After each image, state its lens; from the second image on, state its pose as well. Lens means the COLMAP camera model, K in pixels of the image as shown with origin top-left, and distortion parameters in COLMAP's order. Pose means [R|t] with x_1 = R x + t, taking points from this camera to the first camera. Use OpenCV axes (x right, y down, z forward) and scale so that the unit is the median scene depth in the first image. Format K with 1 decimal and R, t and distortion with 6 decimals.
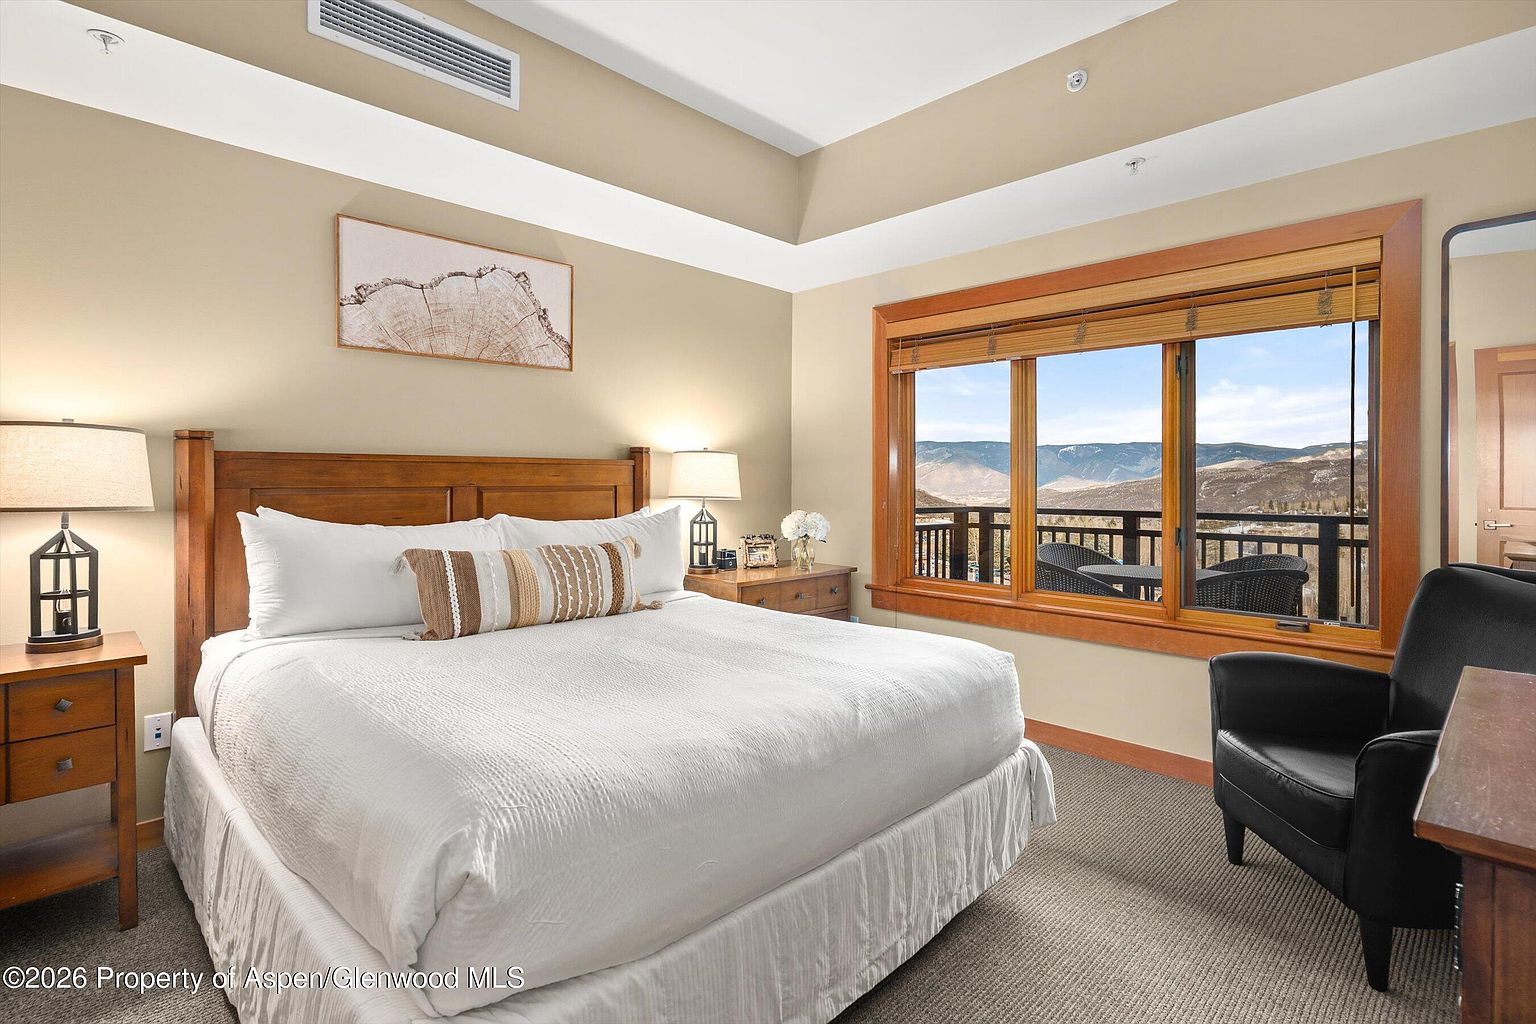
lens RADIAL K [[746.7, 0, 767.5], [0, 746.7, 476.9], [0, 0, 1]] dist [0.003447, -0.000508]
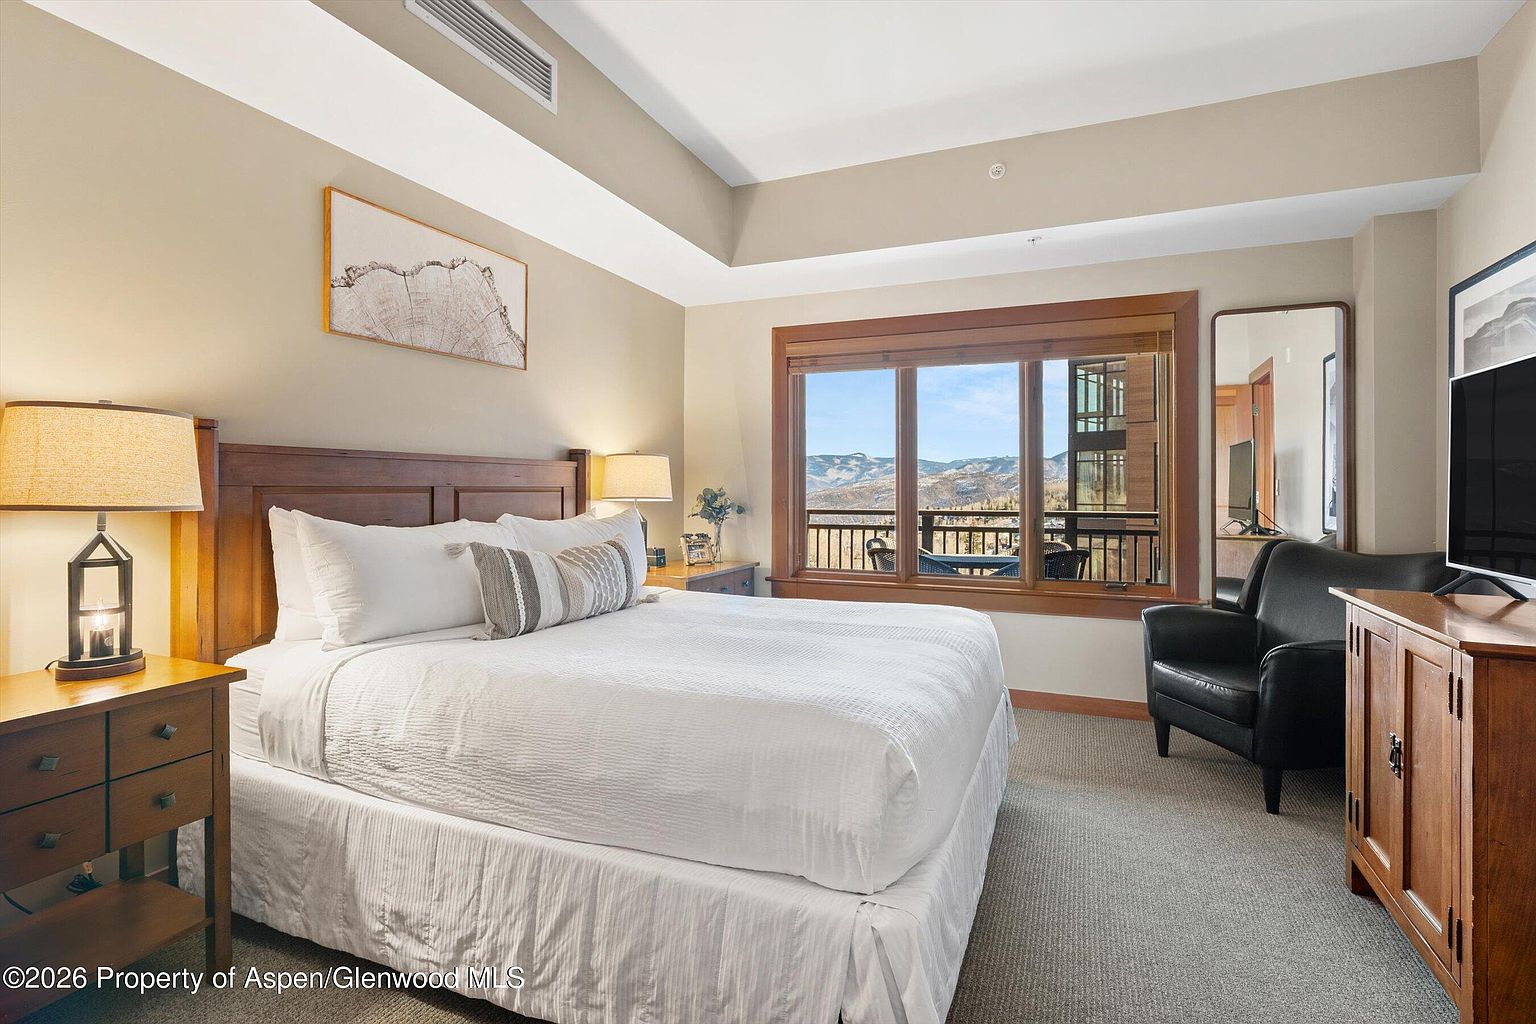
lens RADIAL K [[745.1, 0, 750.3], [0, 745.1, 479.7], [0, 0, 1]] dist [0.001203, 0.000434]
pose [[0.935705, 0.010914, 0.352615, -0.374555], [-0.009277, 0.999937, -0.006334, 0.006832], [-0.352661, 0.002655, 0.935747, -0.031206]]
